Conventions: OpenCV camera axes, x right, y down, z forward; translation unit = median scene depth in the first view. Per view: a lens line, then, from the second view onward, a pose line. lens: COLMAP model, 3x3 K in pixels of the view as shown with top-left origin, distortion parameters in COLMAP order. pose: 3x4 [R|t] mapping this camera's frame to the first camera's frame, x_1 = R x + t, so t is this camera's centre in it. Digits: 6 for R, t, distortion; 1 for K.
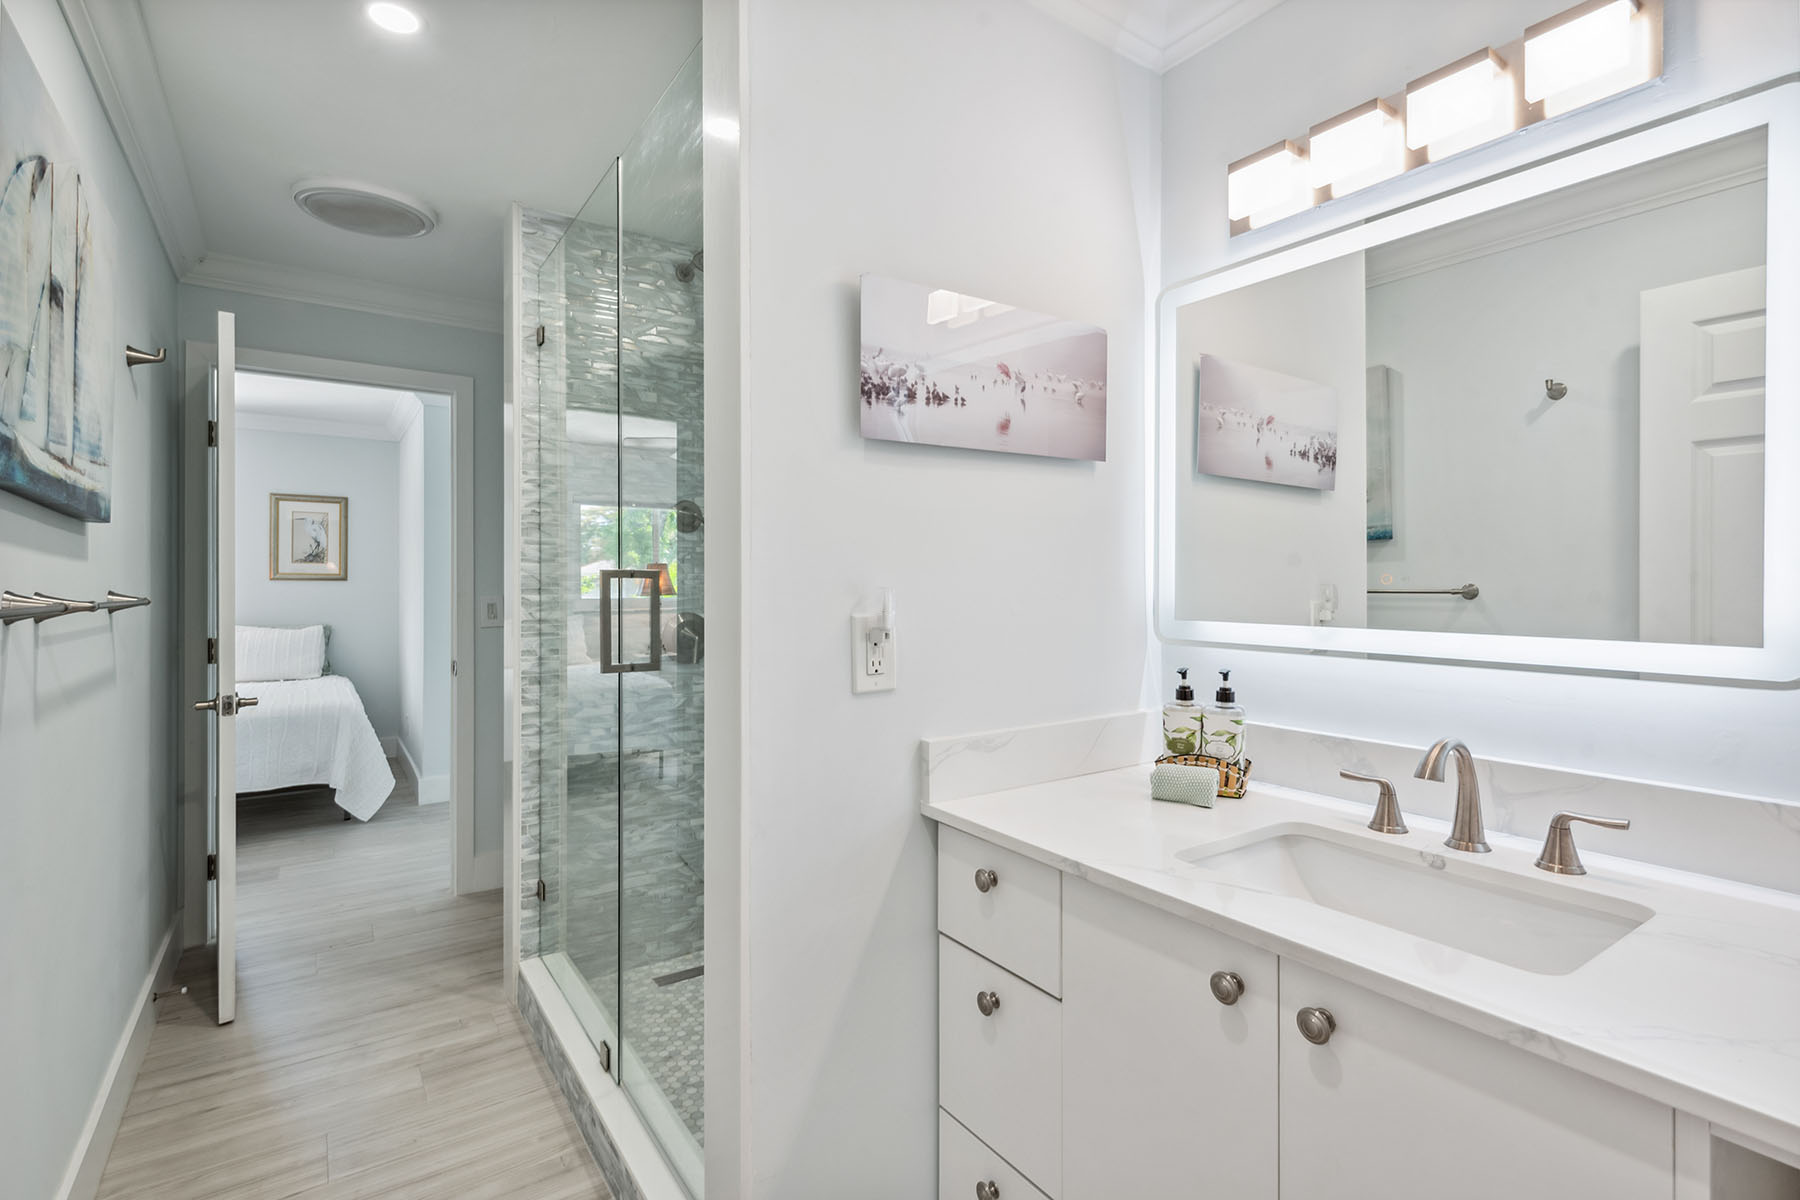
lens RADIAL K [[856.4, 0, 897.4], [0, 856.4, 581.6], [0, 0, 1]] dist [0.014233, 0.000212]
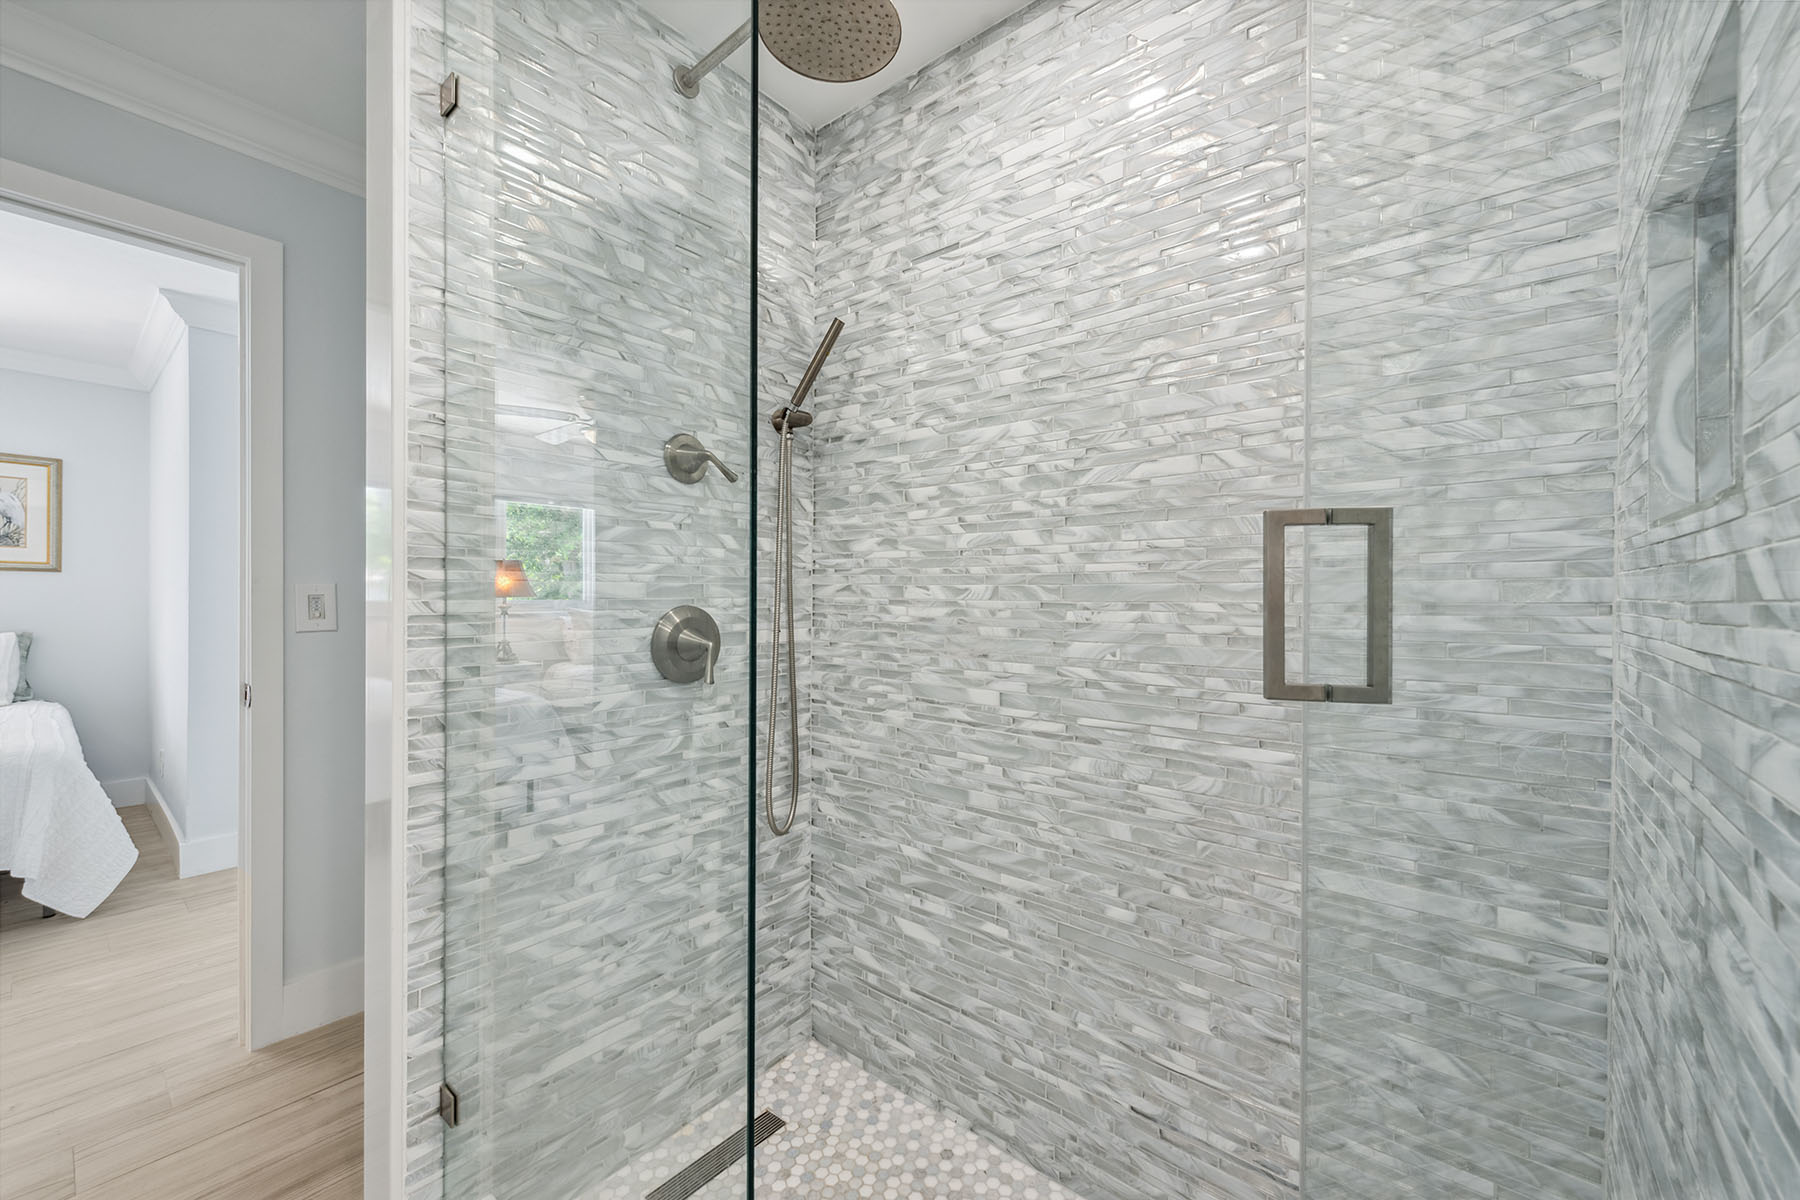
lens RADIAL K [[704.2, 0, 903.8], [0, 704.2, 601.1], [0, 0, 1]] dist [0.004803, -0.000726]
pose [[0.959470, 0.006234, 0.281741, -0.255796], [-0.008746, 0.999932, 0.007660, 0.029045], [-0.281675, -0.009814, 0.959460, 0.471271]]
